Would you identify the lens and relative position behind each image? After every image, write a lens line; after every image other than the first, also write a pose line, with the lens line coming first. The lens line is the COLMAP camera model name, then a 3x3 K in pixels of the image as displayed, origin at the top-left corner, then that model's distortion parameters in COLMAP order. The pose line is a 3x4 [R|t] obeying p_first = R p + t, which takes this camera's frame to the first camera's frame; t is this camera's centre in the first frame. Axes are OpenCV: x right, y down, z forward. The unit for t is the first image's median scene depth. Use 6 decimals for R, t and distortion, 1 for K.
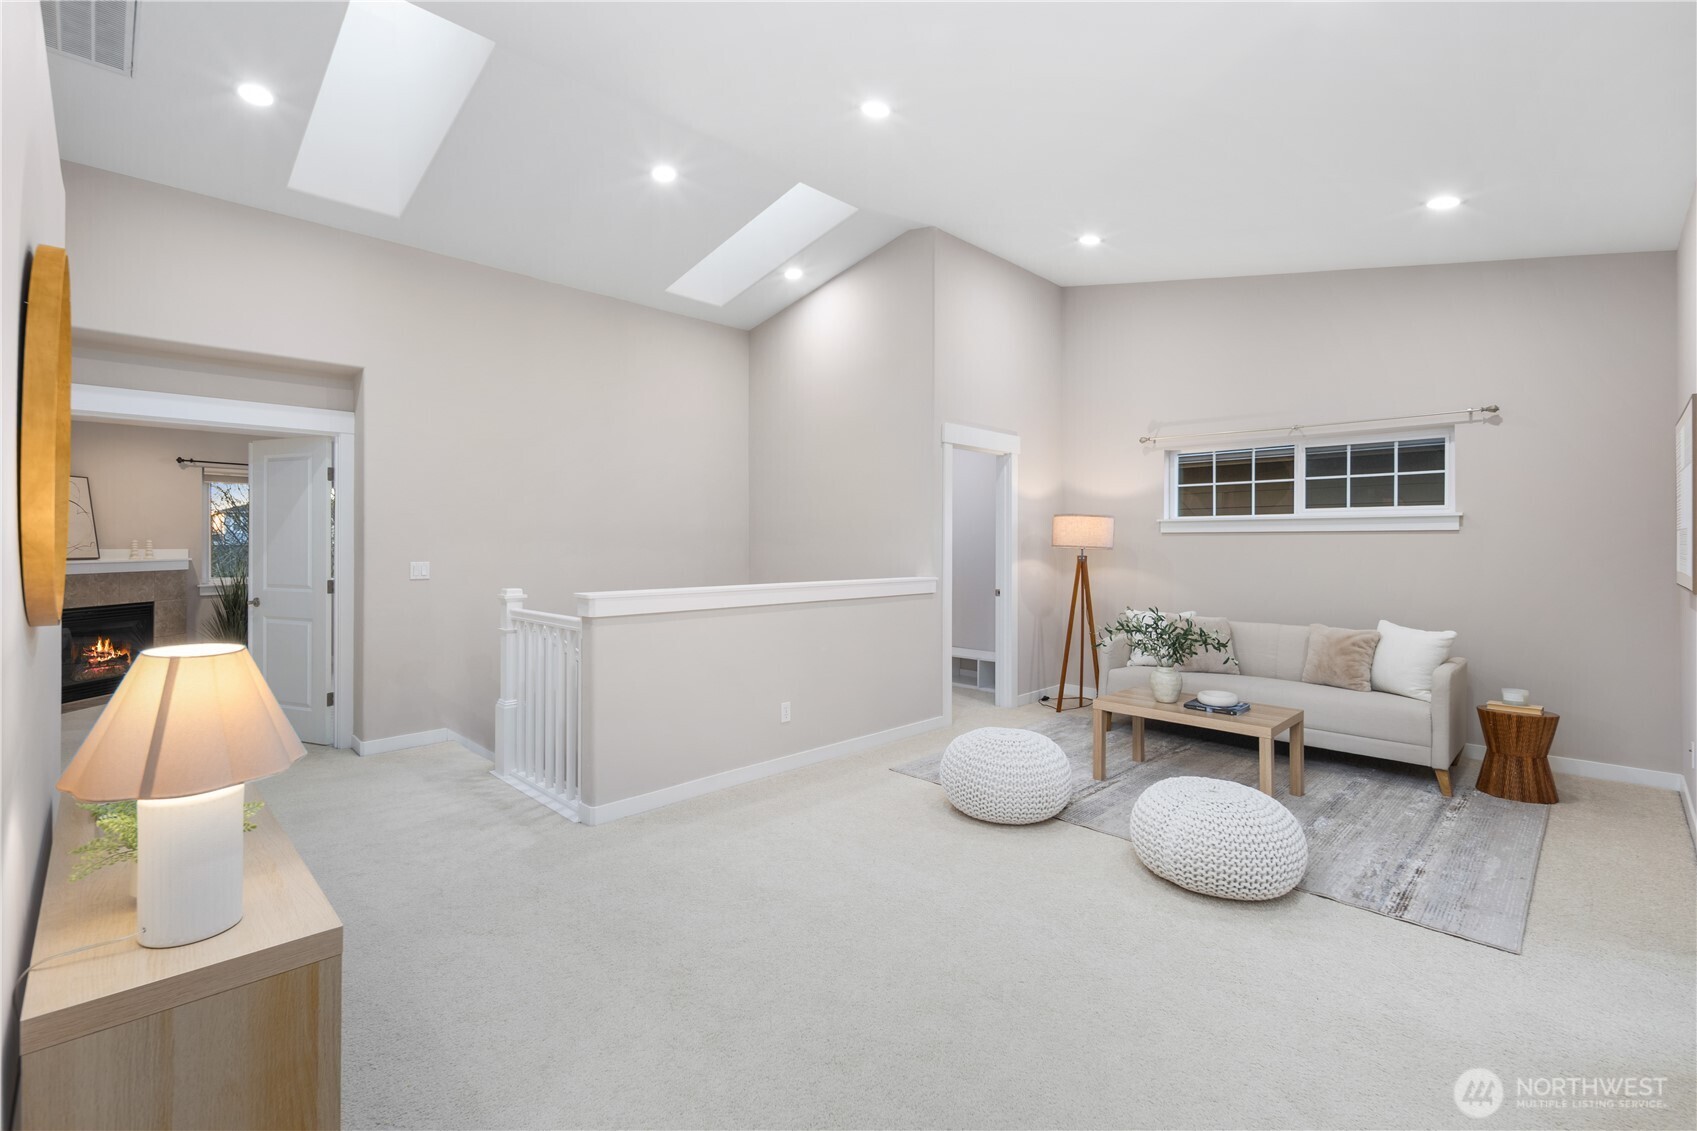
lens RADIAL K [[743.5, 0, 850.6], [0, 743.5, 557.4], [0, 0, 1]] dist [0.001059, 0.000178]
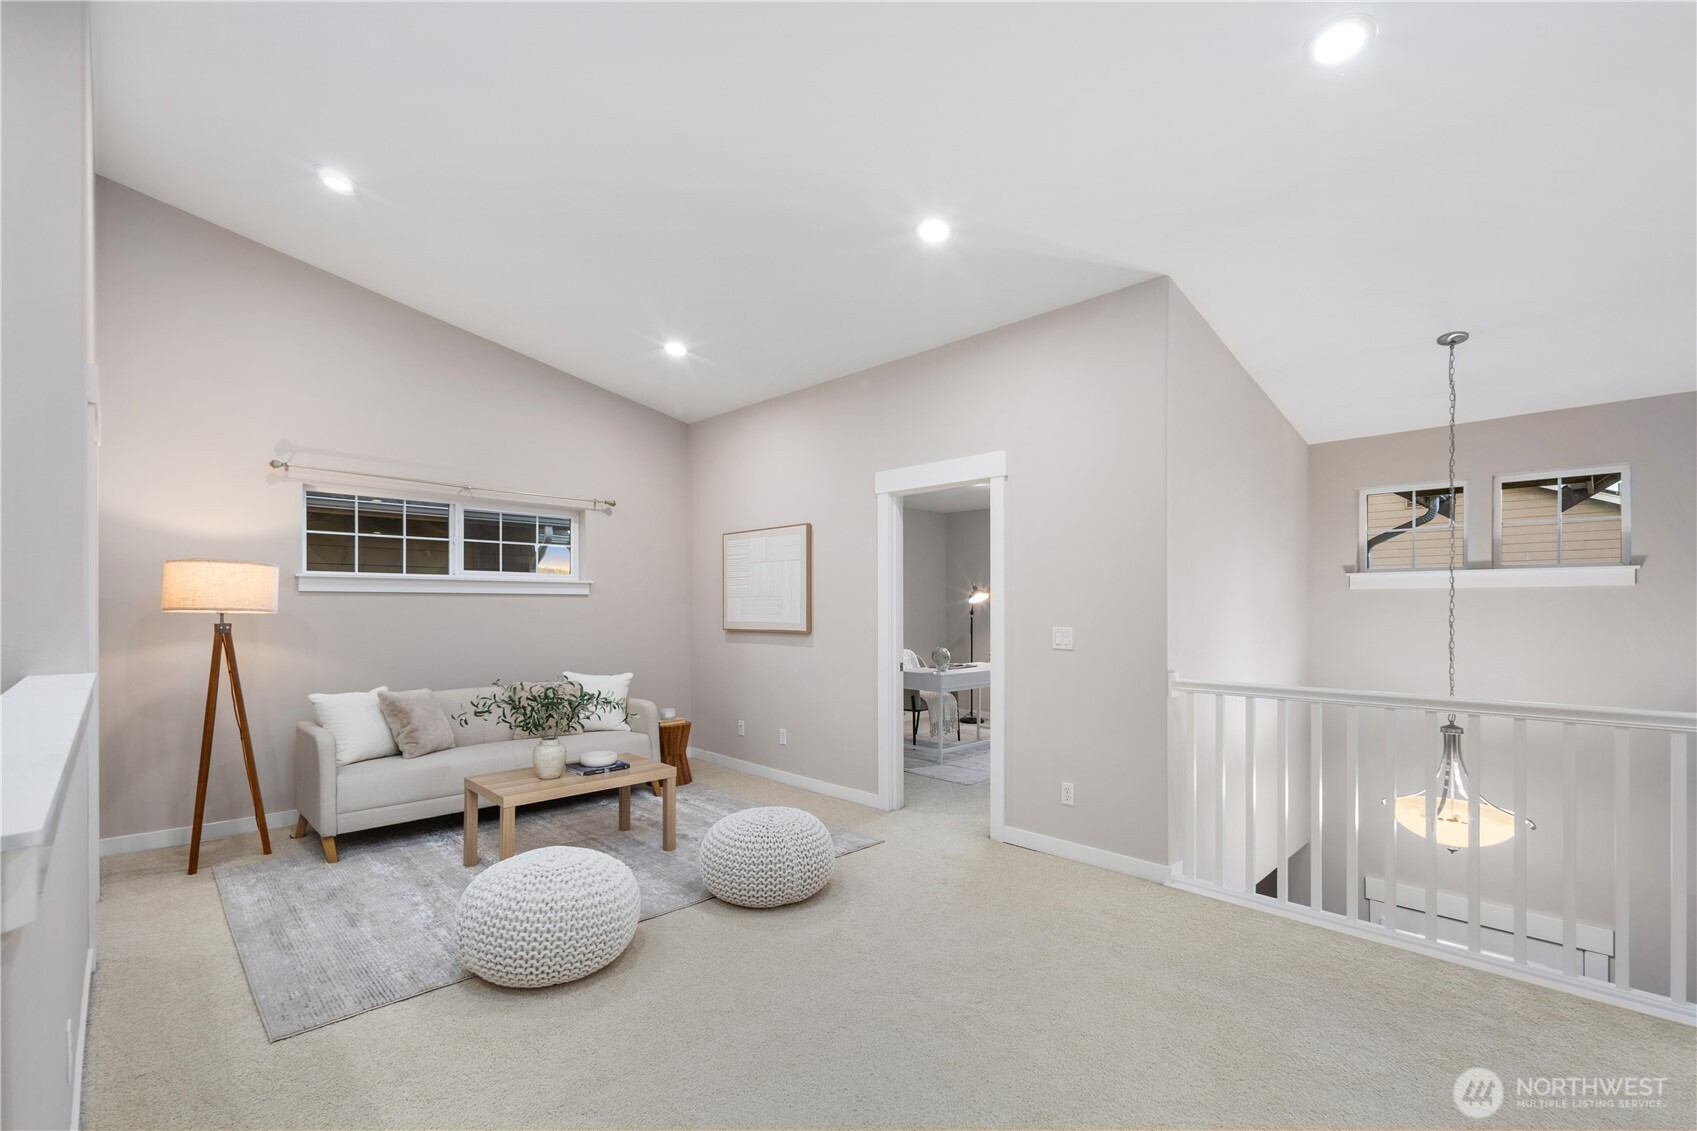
lens RADIAL K [[736.7, 0, 846.2], [0, 736.7, 623.3], [0, 0, 1]] dist [0.002169, 0.000162]
pose [[0.005500, -0.024389, 0.999687, -0.354474], [0.018424, 0.999535, 0.024284, -0.008843], [-0.999815, 0.018285, 0.005947, 0.464997]]
